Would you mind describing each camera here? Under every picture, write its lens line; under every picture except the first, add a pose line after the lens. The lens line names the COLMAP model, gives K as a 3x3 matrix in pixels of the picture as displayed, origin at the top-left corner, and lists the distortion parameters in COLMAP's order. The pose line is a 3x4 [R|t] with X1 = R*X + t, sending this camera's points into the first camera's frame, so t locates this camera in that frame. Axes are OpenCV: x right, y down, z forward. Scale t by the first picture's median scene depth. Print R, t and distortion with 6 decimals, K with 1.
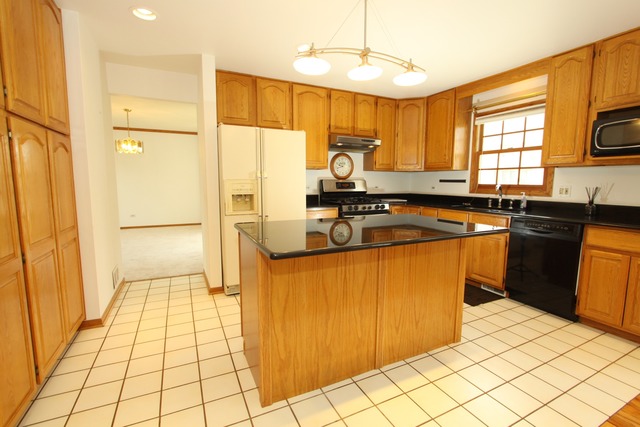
lens RADIAL K [[291.8, 0, 323.1], [0, 291.8, 215.4], [0, 0, 1]] dist [-0.014394, 0.001651]
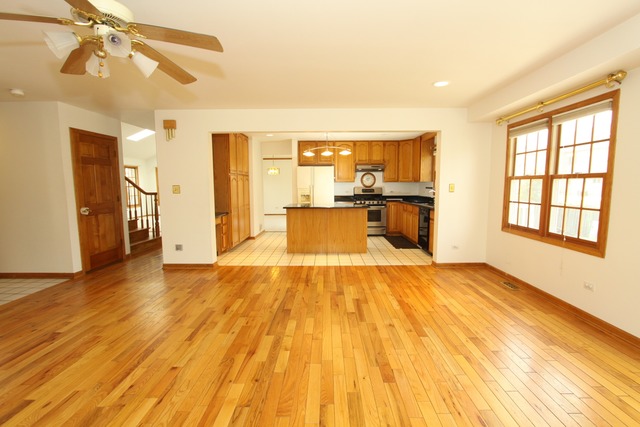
lens RADIAL K [[291.8, 0, 322.1], [0, 291.8, 215.2], [0, 0, 1]] dist [-0.014394, 0.001651]
pose [[0.893268, 0.035145, -0.448148, 0.891369], [-0.041330, 0.999137, -0.004026, 0.093730], [0.447620, 0.022118, 0.893950, -1.029383]]
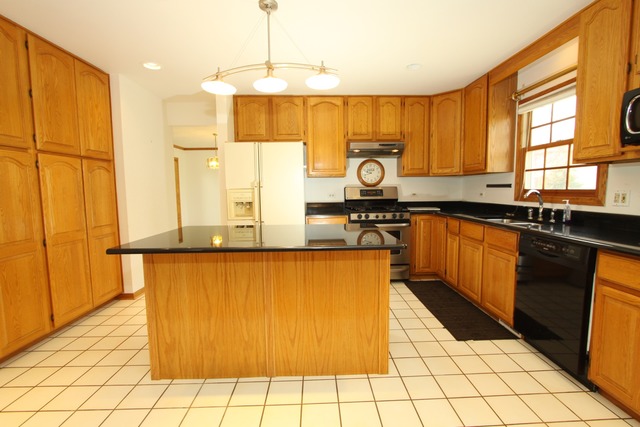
lens RADIAL K [[291.8, 0, 322.2], [0, 291.8, 215.2], [0, 0, 1]] dist [-0.014394, 0.001651]
pose [[0.911117, 0.020206, -0.411651, 0.455387], [-0.031057, 0.999324, -0.019685, -0.007946], [0.410975, 0.030720, 0.911129, 0.090513]]
